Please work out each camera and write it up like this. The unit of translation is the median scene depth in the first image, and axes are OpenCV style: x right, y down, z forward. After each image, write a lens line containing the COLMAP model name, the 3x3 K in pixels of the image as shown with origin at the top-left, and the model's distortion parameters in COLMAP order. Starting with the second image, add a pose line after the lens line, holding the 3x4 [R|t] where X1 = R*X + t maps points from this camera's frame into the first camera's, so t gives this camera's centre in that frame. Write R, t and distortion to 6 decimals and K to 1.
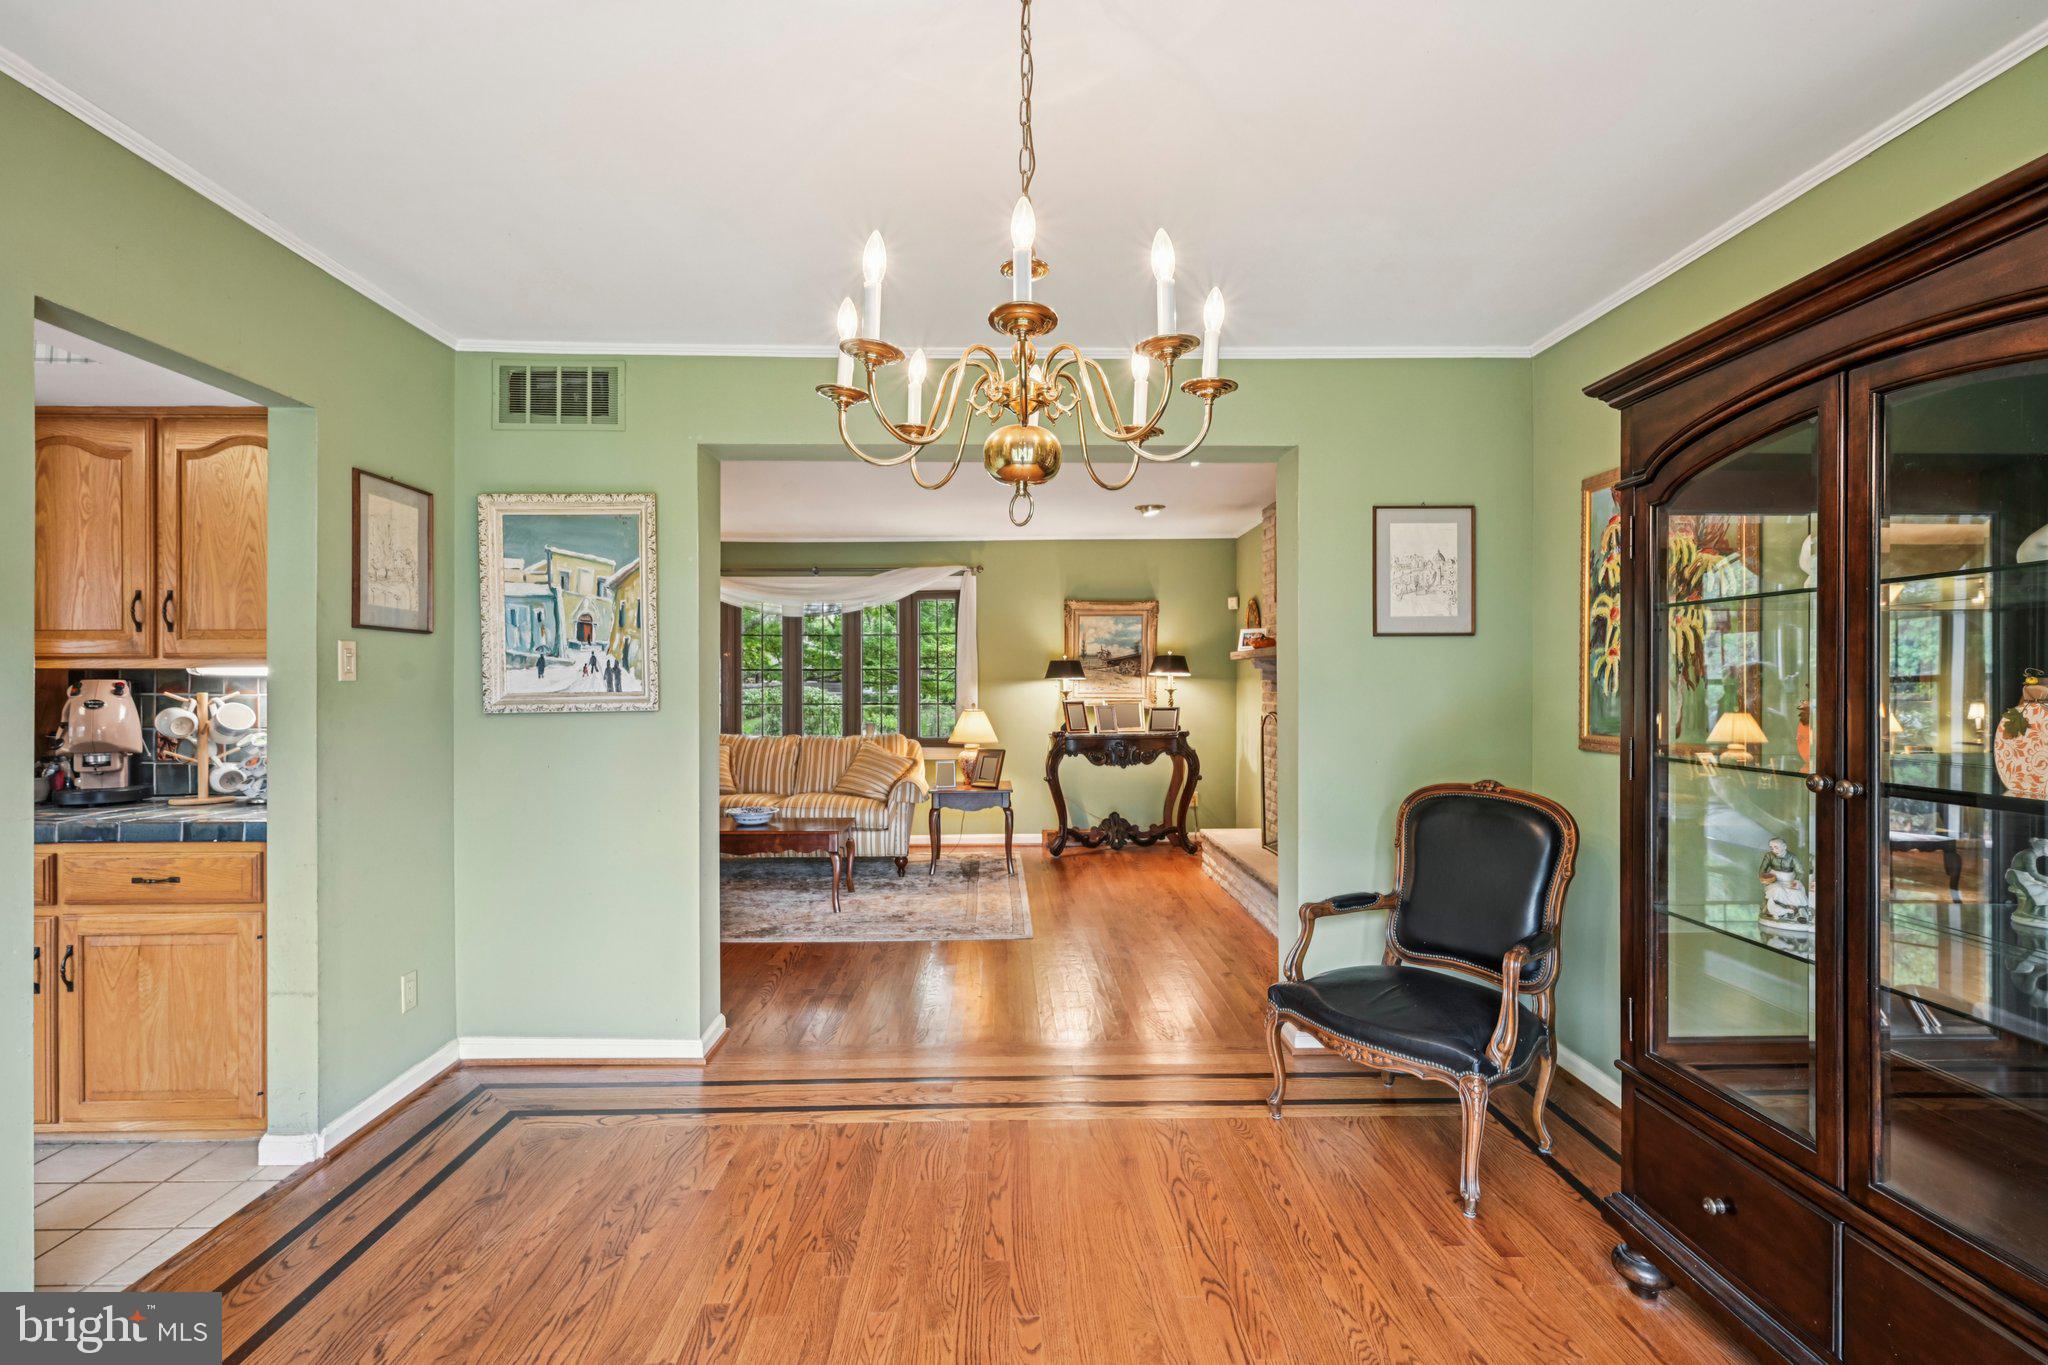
lens RADIAL K [[930.2, 0, 1032.4], [0, 930.2, 682.7], [0, 0, 1]] dist [0.001771, 0.000323]
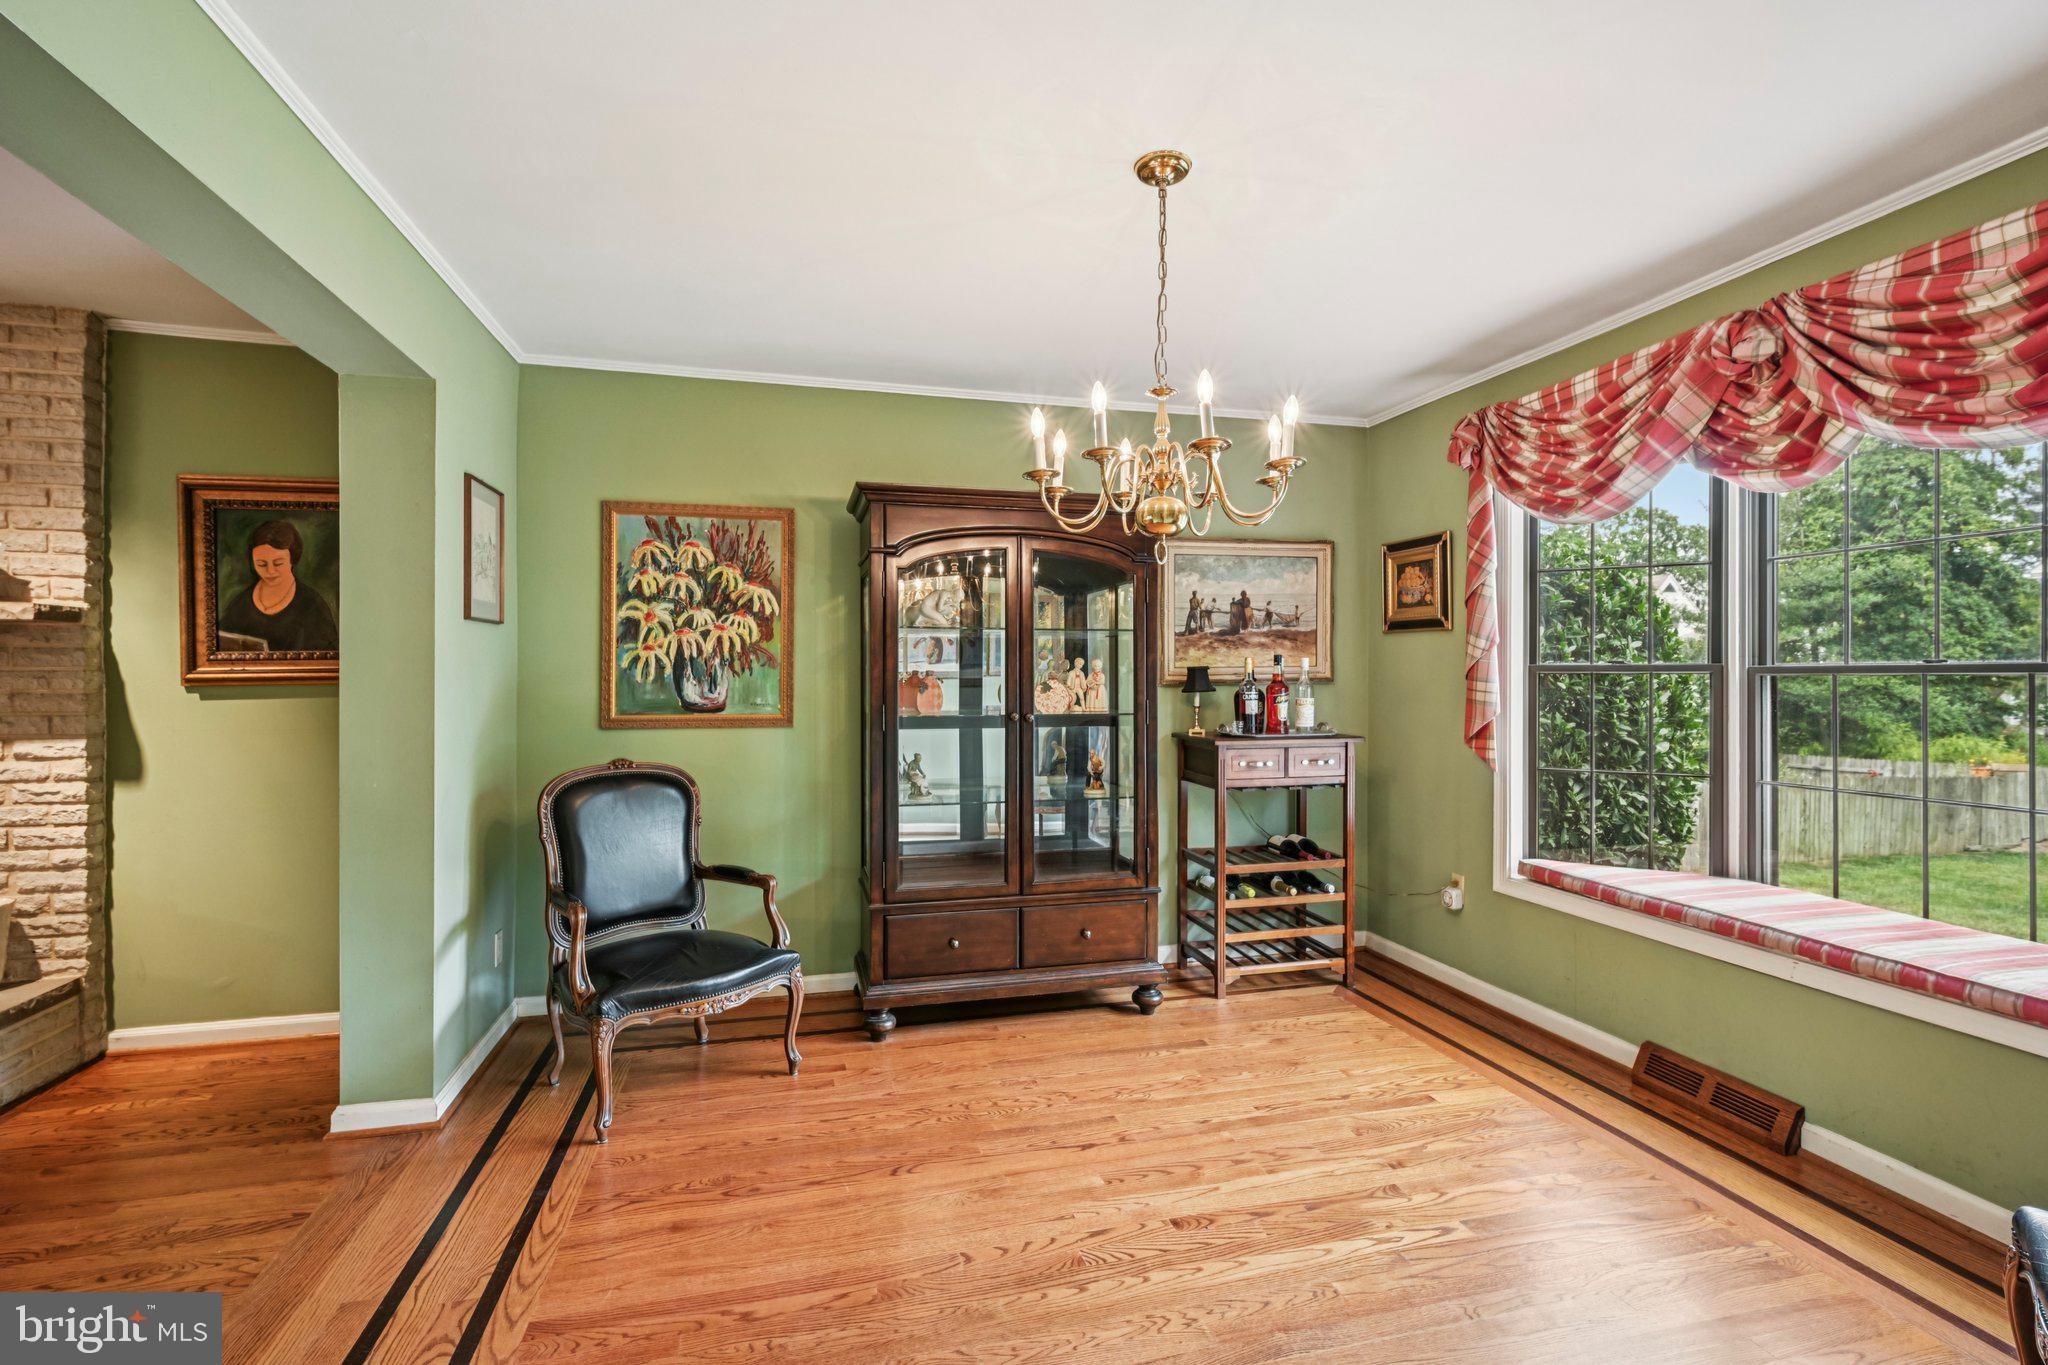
lens RADIAL K [[932.0, 0, 1020.3], [0, 932.0, 677.1], [0, 0, 1]] dist [-0.002983, -0.000496]
pose [[-0.217460, 0.000158, 0.976069, -0.795109], [-0.002008, 0.999998, -0.000610, 0.007475], [-0.976067, -0.002093, -0.217459, 0.871121]]
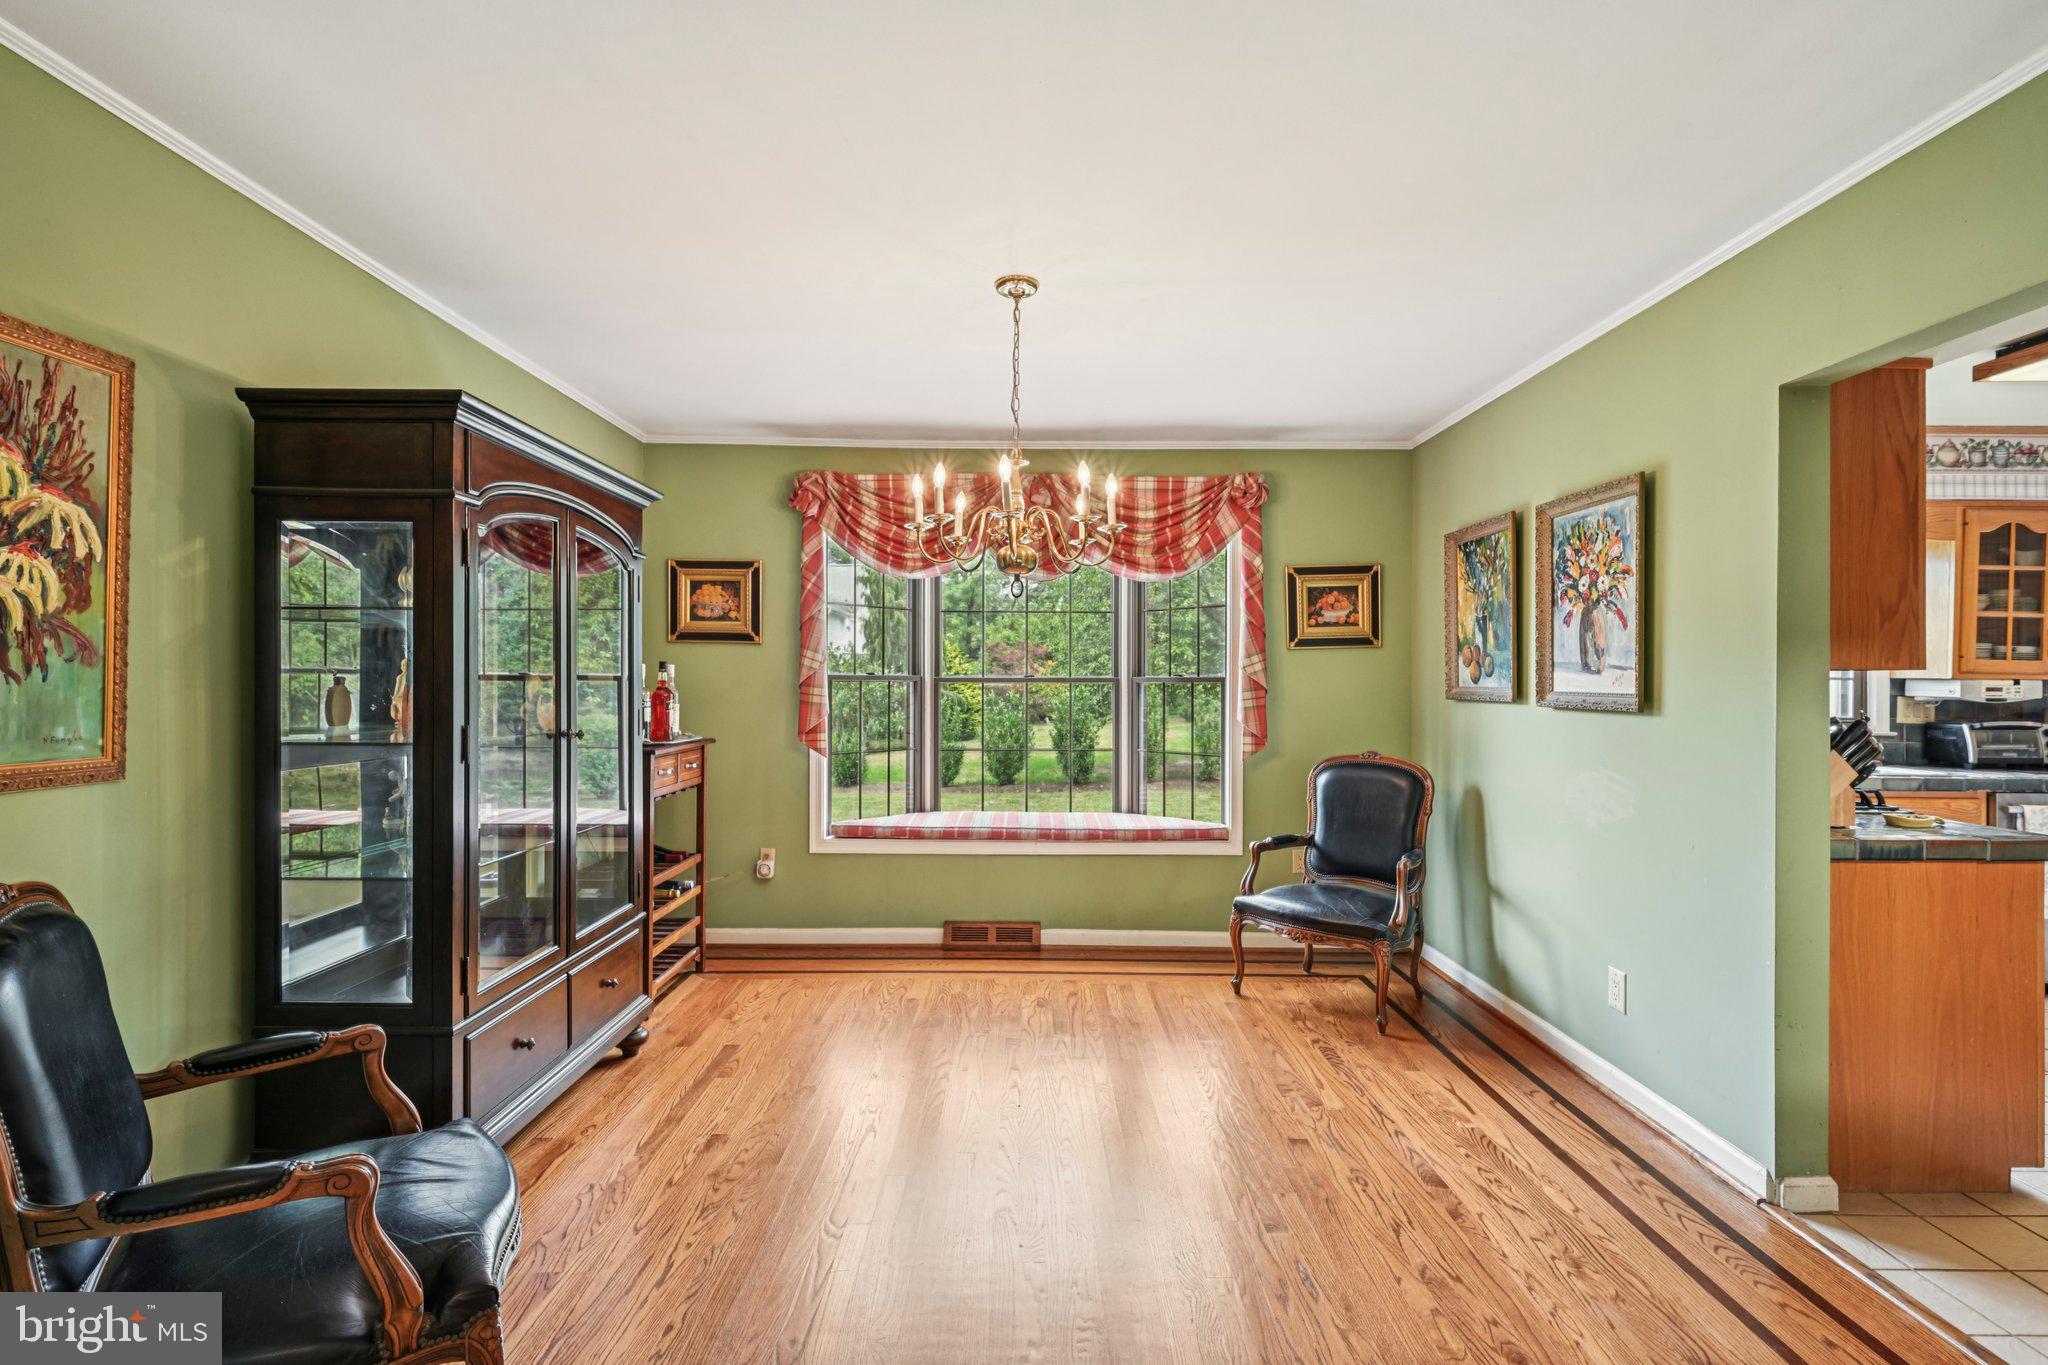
lens RADIAL K [[930.2, 0, 1032.4], [0, 930.2, 682.7], [0, 0, 1]] dist [0.001771, 0.000323]
pose [[-0.999510, -0.005060, 0.030882, -0.053880], [-0.005116, 0.999985, -0.001728, 0.003734], [-0.030872, -0.001885, -0.999522, 1.630748]]
